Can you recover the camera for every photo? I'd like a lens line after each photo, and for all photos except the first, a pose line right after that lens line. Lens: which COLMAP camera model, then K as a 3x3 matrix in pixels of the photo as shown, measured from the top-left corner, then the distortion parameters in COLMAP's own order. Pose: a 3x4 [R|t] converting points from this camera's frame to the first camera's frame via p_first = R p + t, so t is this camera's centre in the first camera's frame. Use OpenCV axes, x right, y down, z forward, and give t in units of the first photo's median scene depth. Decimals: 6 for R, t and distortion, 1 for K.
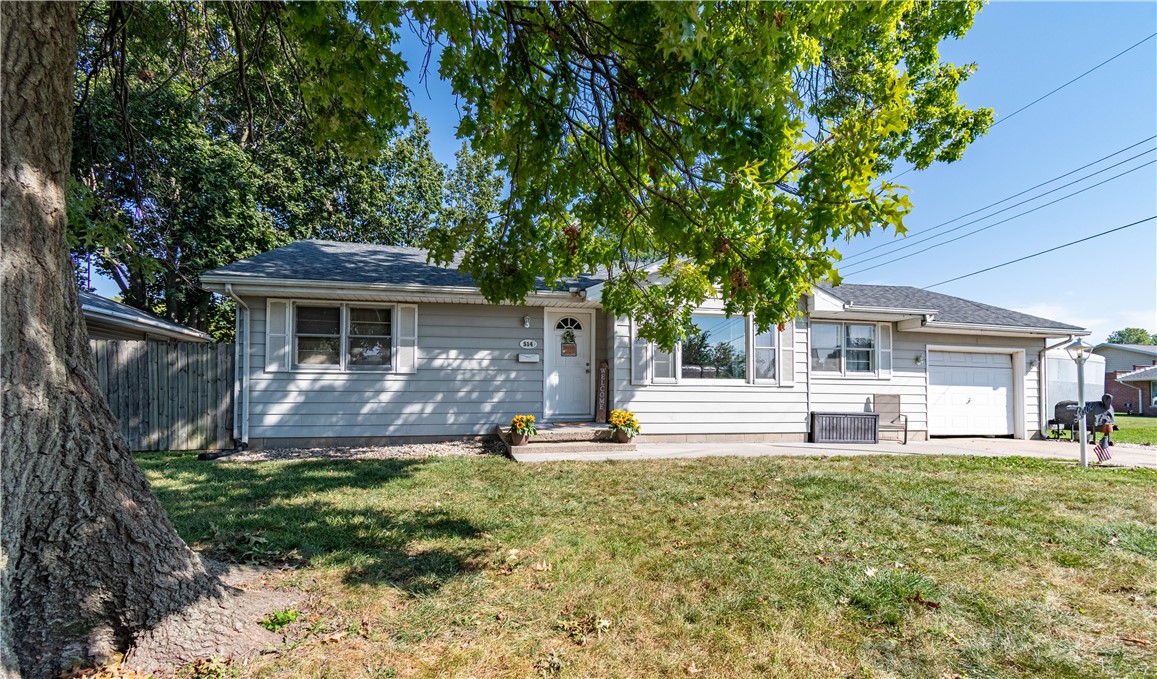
lens RADIAL K [[491.0, 0, 579.9], [0, 491.0, 386.0], [0, 0, 1]] dist [0.000138, 0.000044]
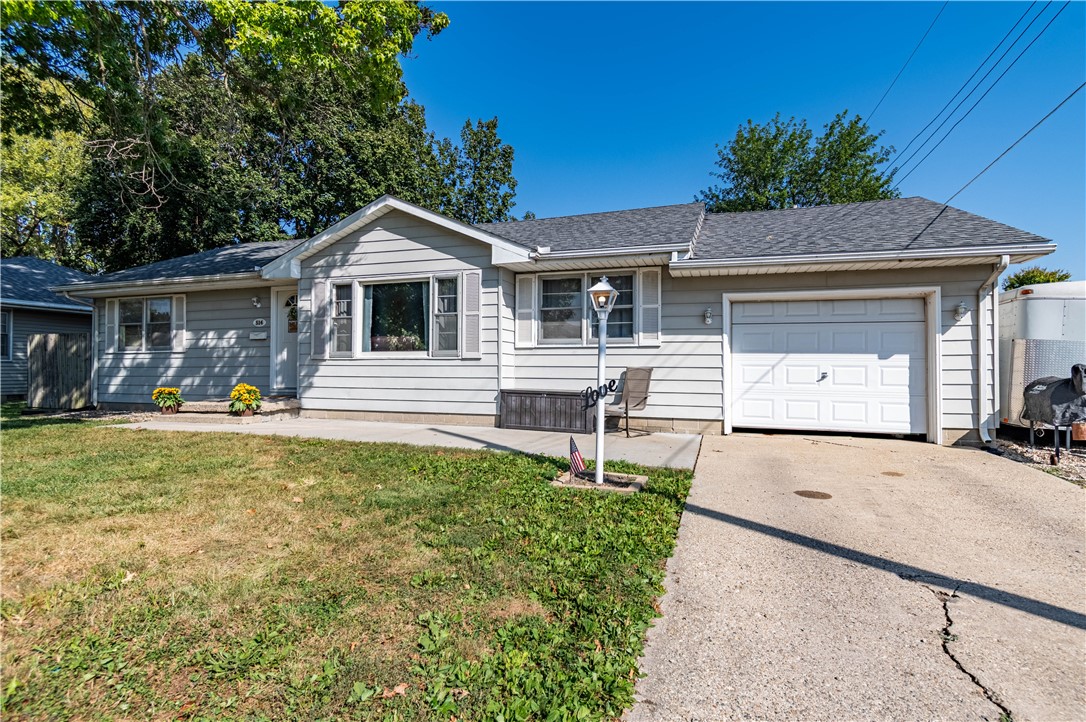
lens RADIAL K [[545.1, 0, 543.0], [0, 545.1, 361.0], [0, 0, 1]] dist [-0.000710, 0.000008]
pose [[0.867698, -0.010031, -0.496991, 1.035248], [0.014318, 0.999886, 0.004818, 0.001950], [0.496886, -0.011296, 0.867742, 0.270128]]
